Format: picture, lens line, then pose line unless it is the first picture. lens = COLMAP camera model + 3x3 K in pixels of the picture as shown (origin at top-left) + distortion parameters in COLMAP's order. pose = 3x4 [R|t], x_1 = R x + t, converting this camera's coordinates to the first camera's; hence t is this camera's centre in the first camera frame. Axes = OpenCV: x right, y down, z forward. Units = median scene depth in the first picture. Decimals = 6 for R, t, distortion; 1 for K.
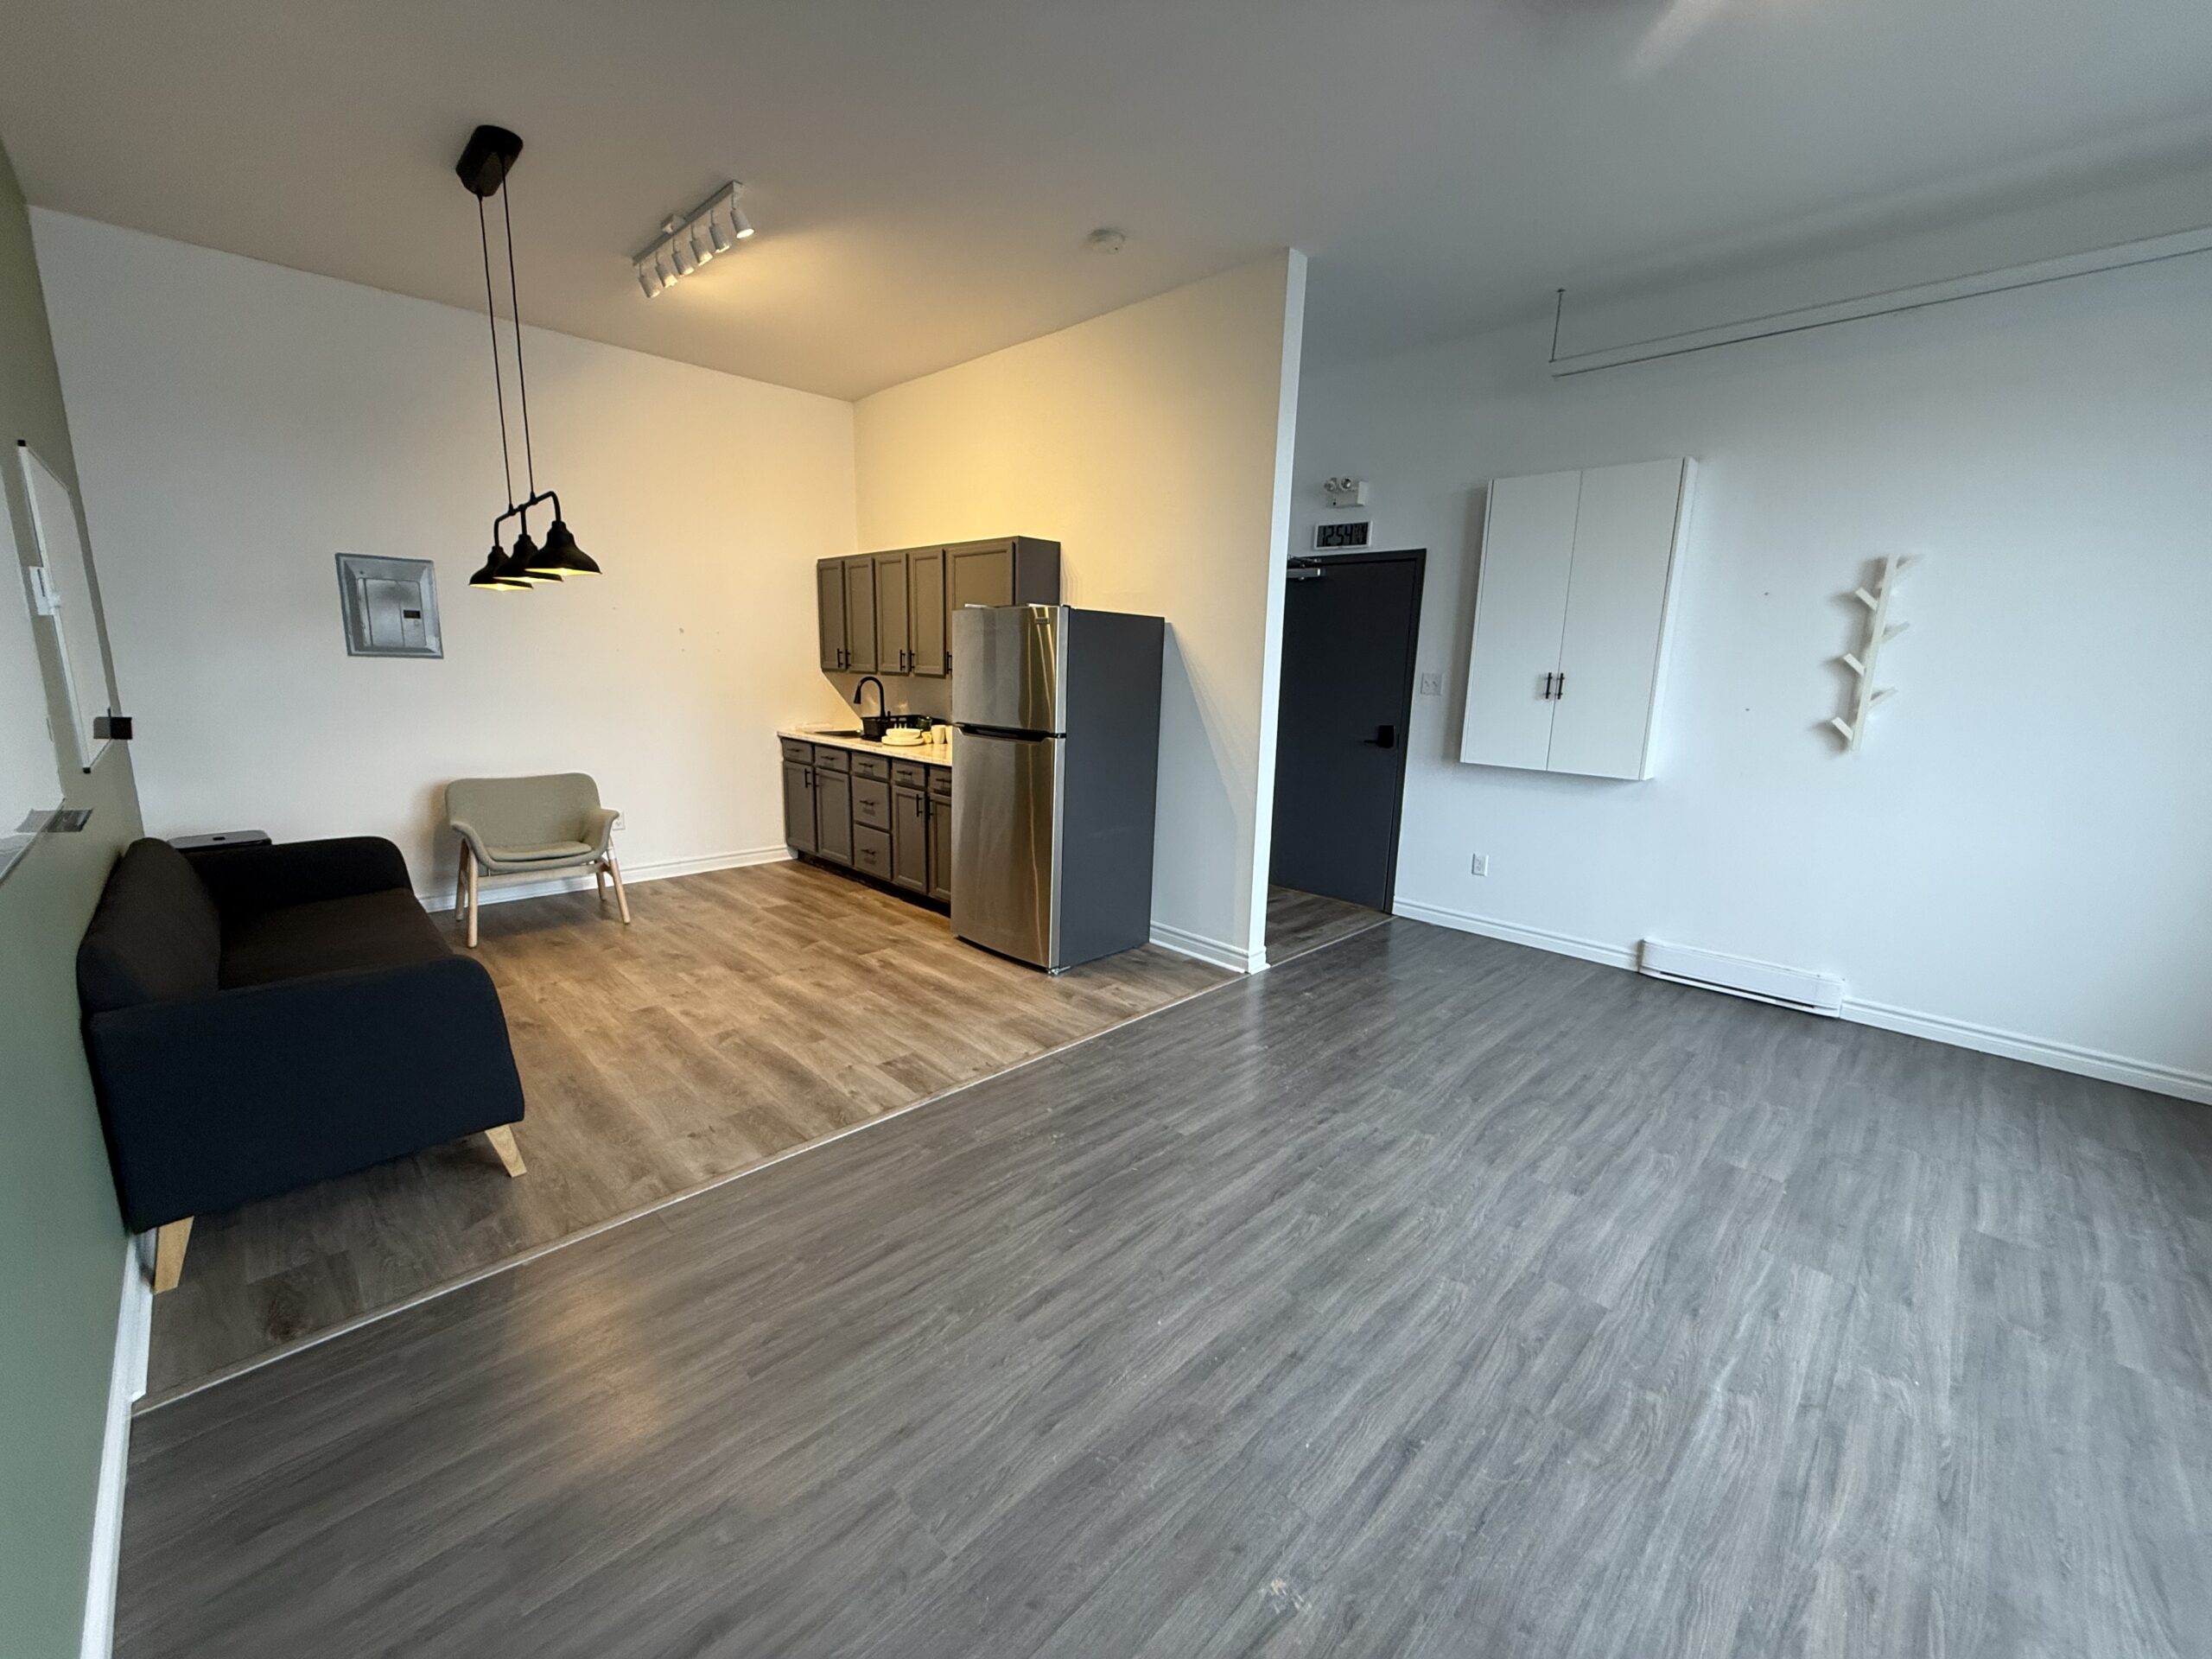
lens RADIAL K [[877.3, 0, 1095.8], [0, 877.3, 824.0], [0, 0, 1]] dist [-0.002183, 0.000465]
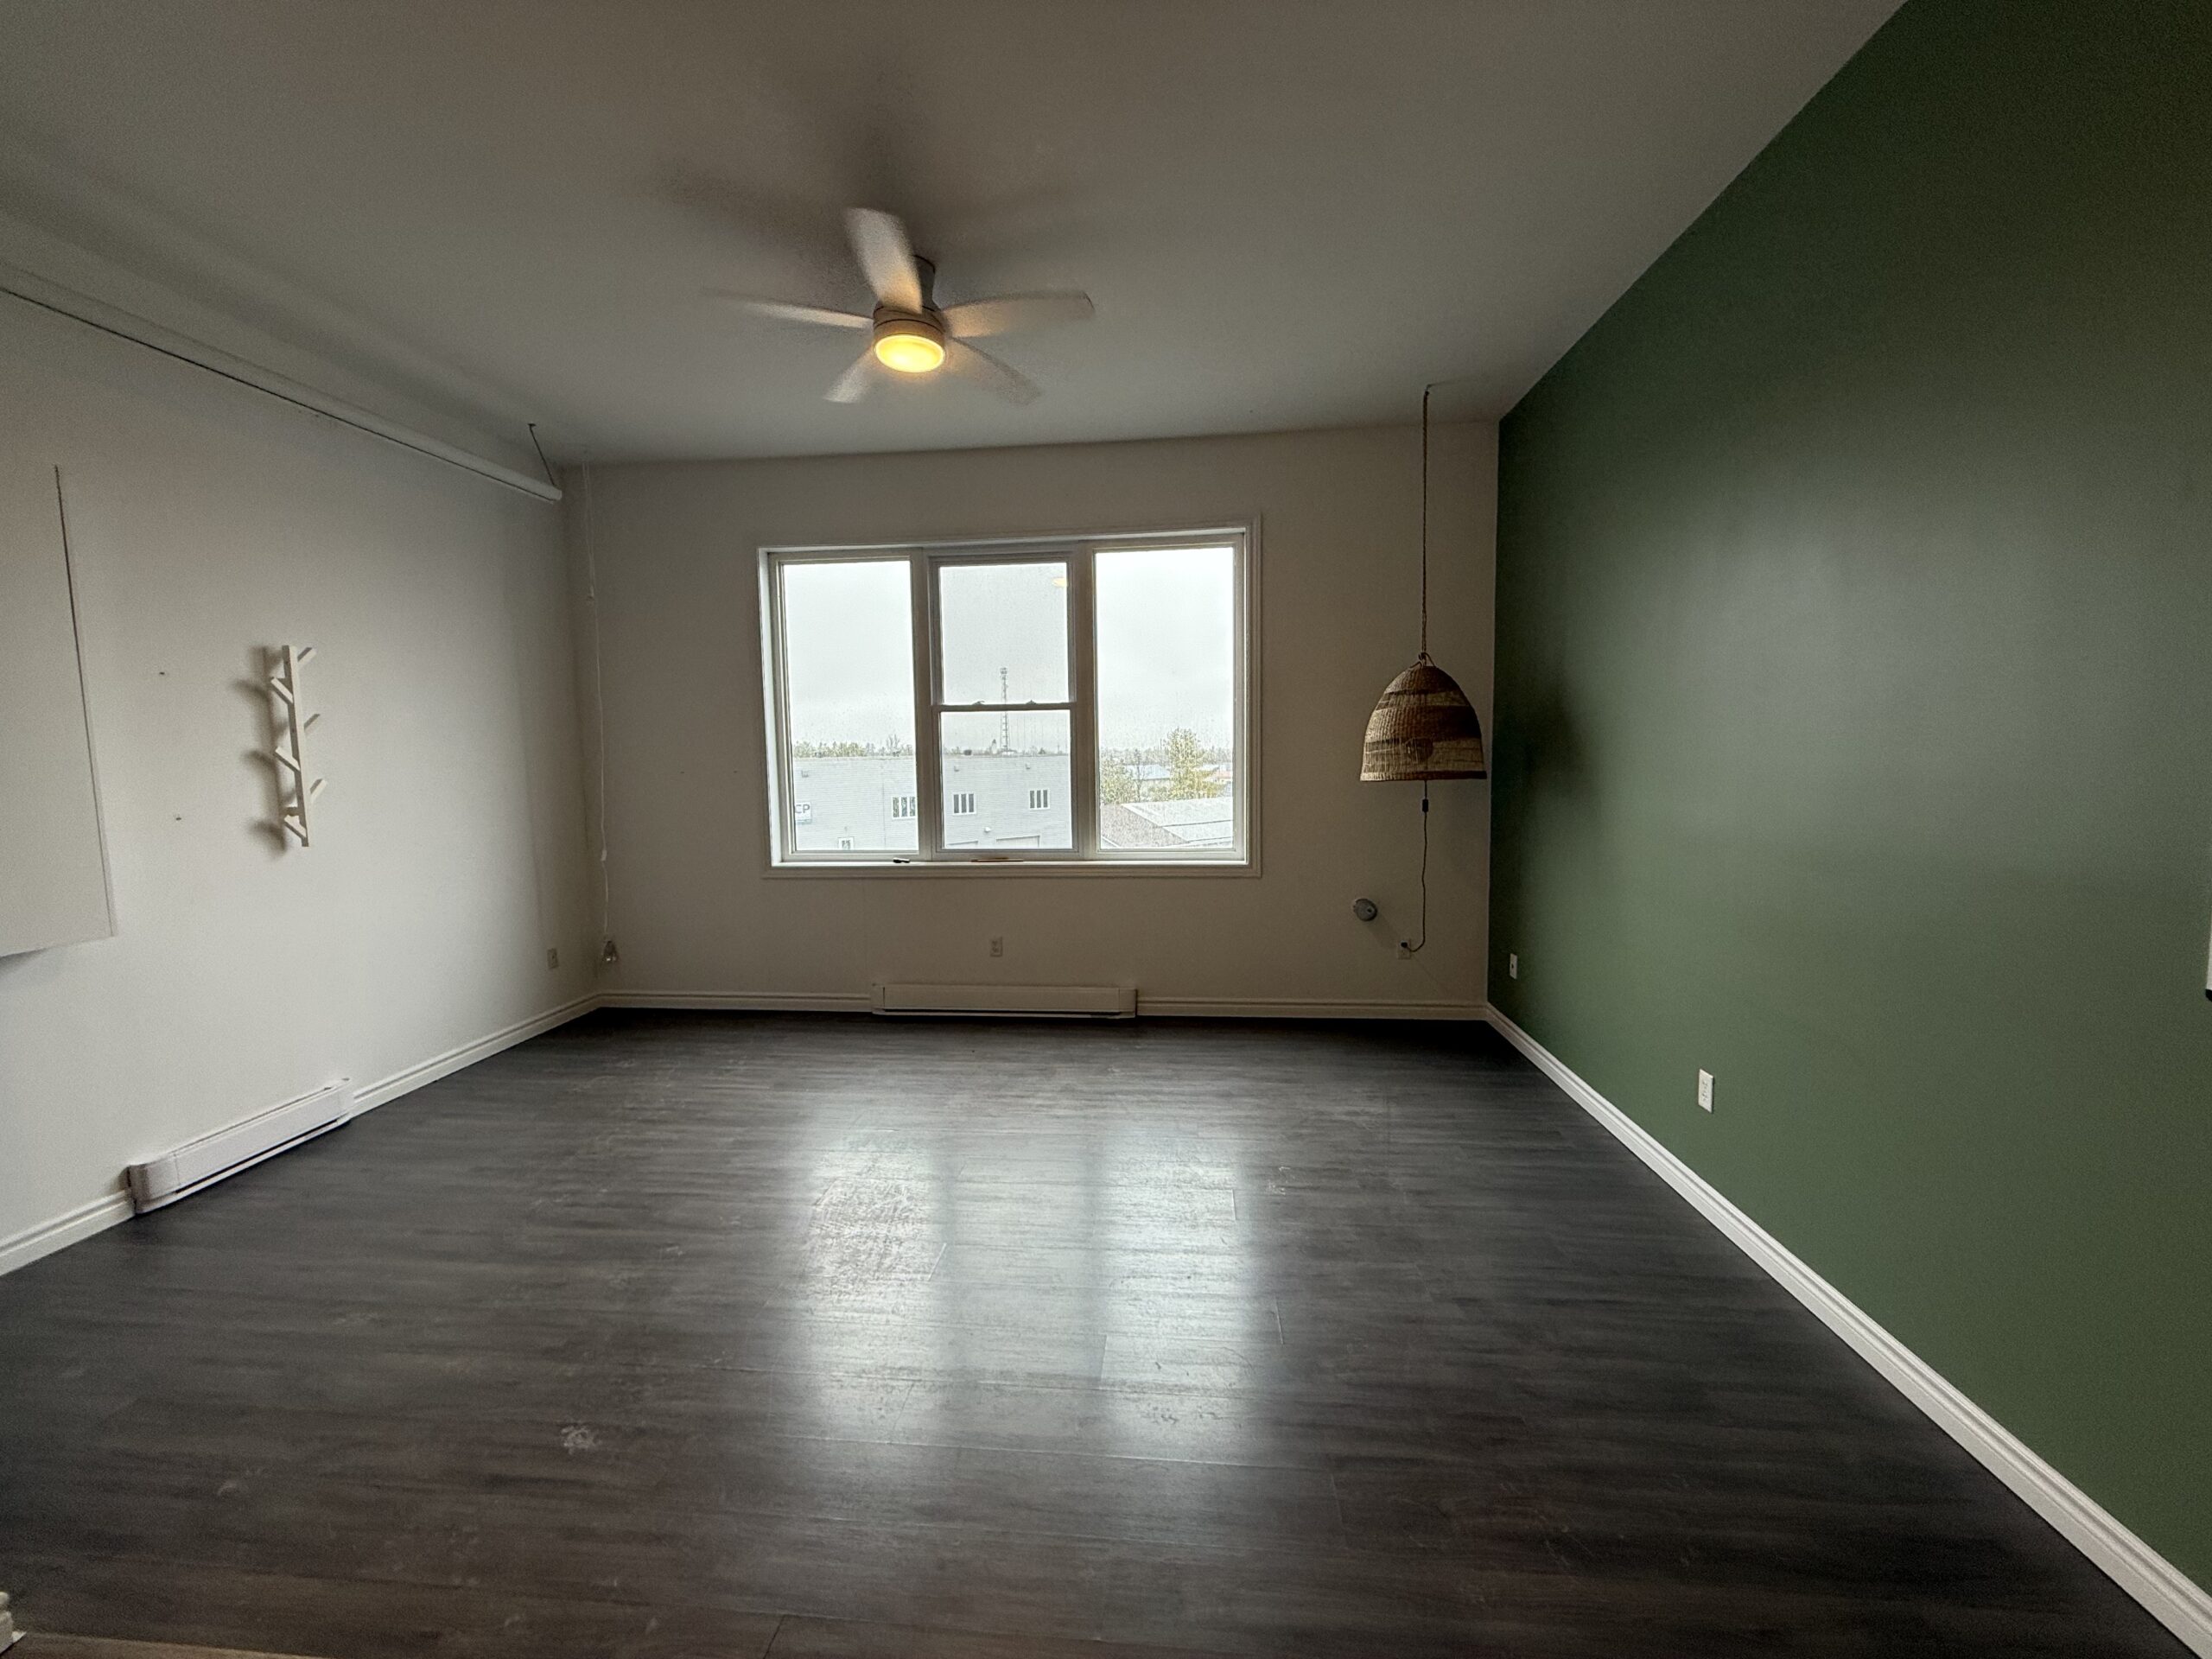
lens RADIAL K [[877.3, 0, 1097.9], [0, 877.3, 830.9], [0, 0, 1]] dist [-0.002183, 0.000465]
pose [[-0.634399, -0.087151, 0.768077, -0.578528], [0.146201, 0.962163, 0.229929, -0.274996], [-0.759054, 0.258161, -0.597654, 1.294503]]
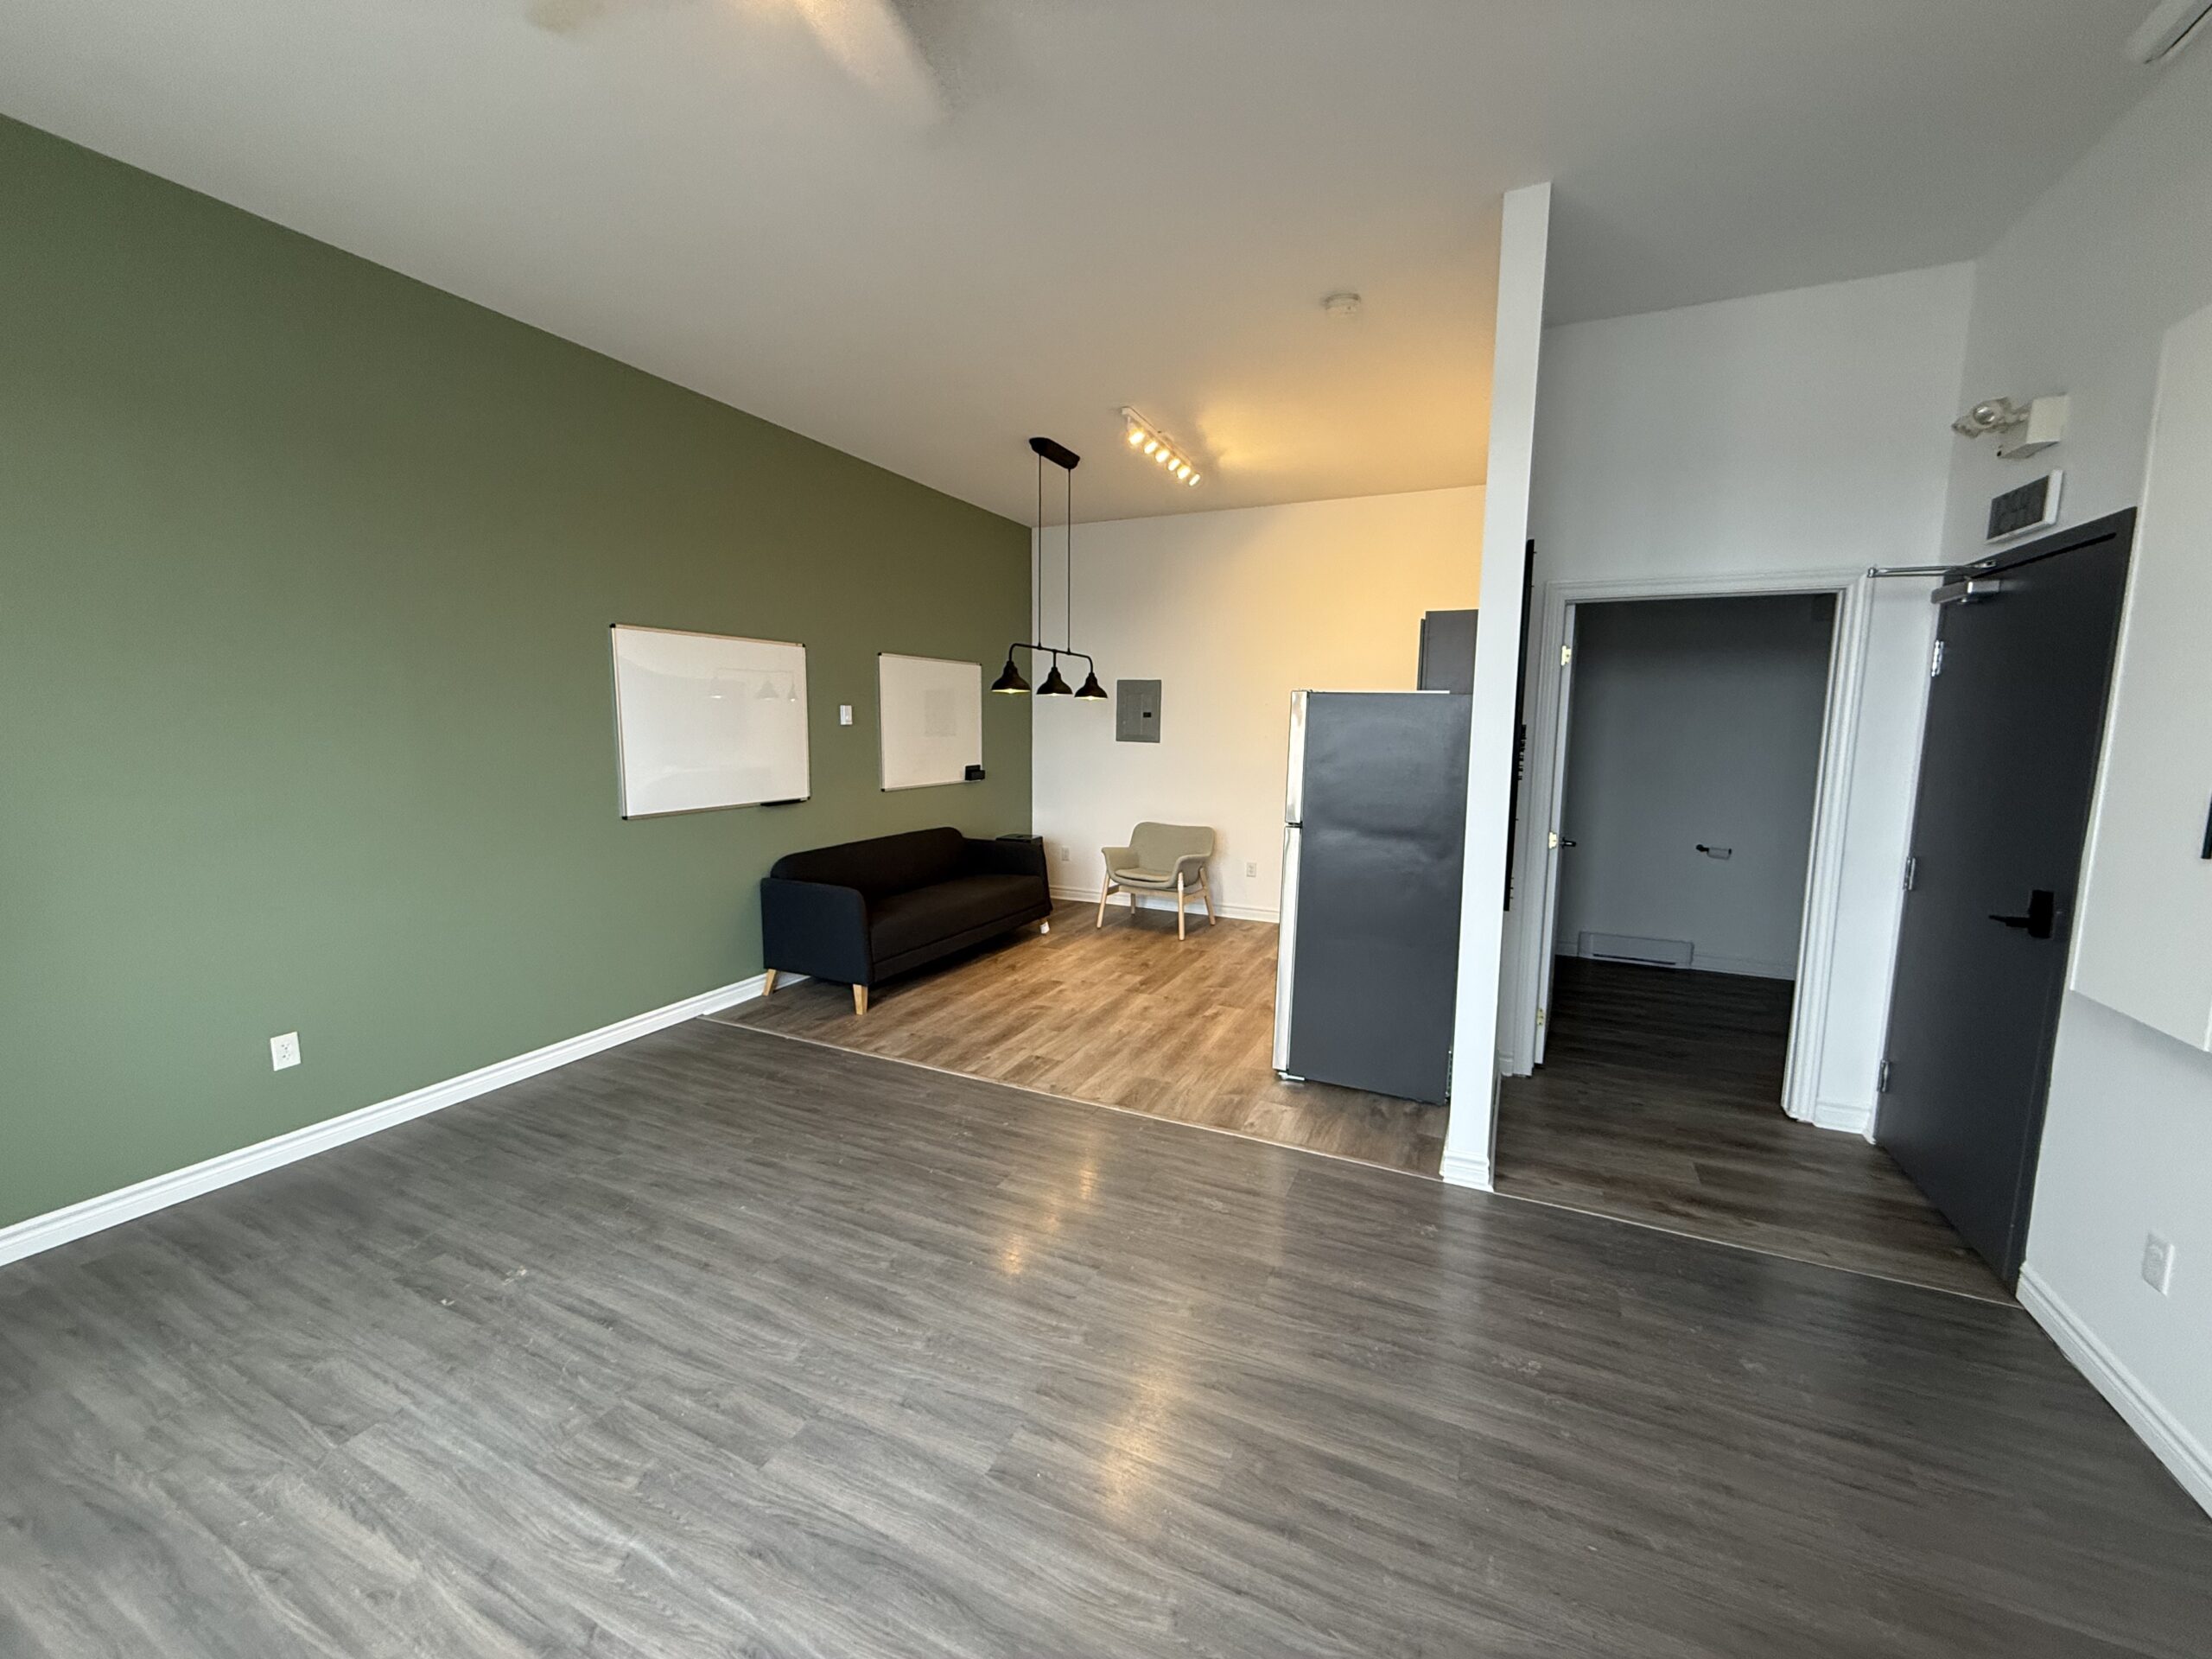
lens RADIAL K [[877.3, 0, 1113.4], [0, 877.3, 835.0], [0, 0, 1]] dist [-0.002183, 0.000465]
pose [[0.345403, 0.102294, -0.932863, 1.179613], [-0.179388, 0.982909, 0.041361, -0.144834], [0.921150, 0.153058, 0.357850, 0.729400]]
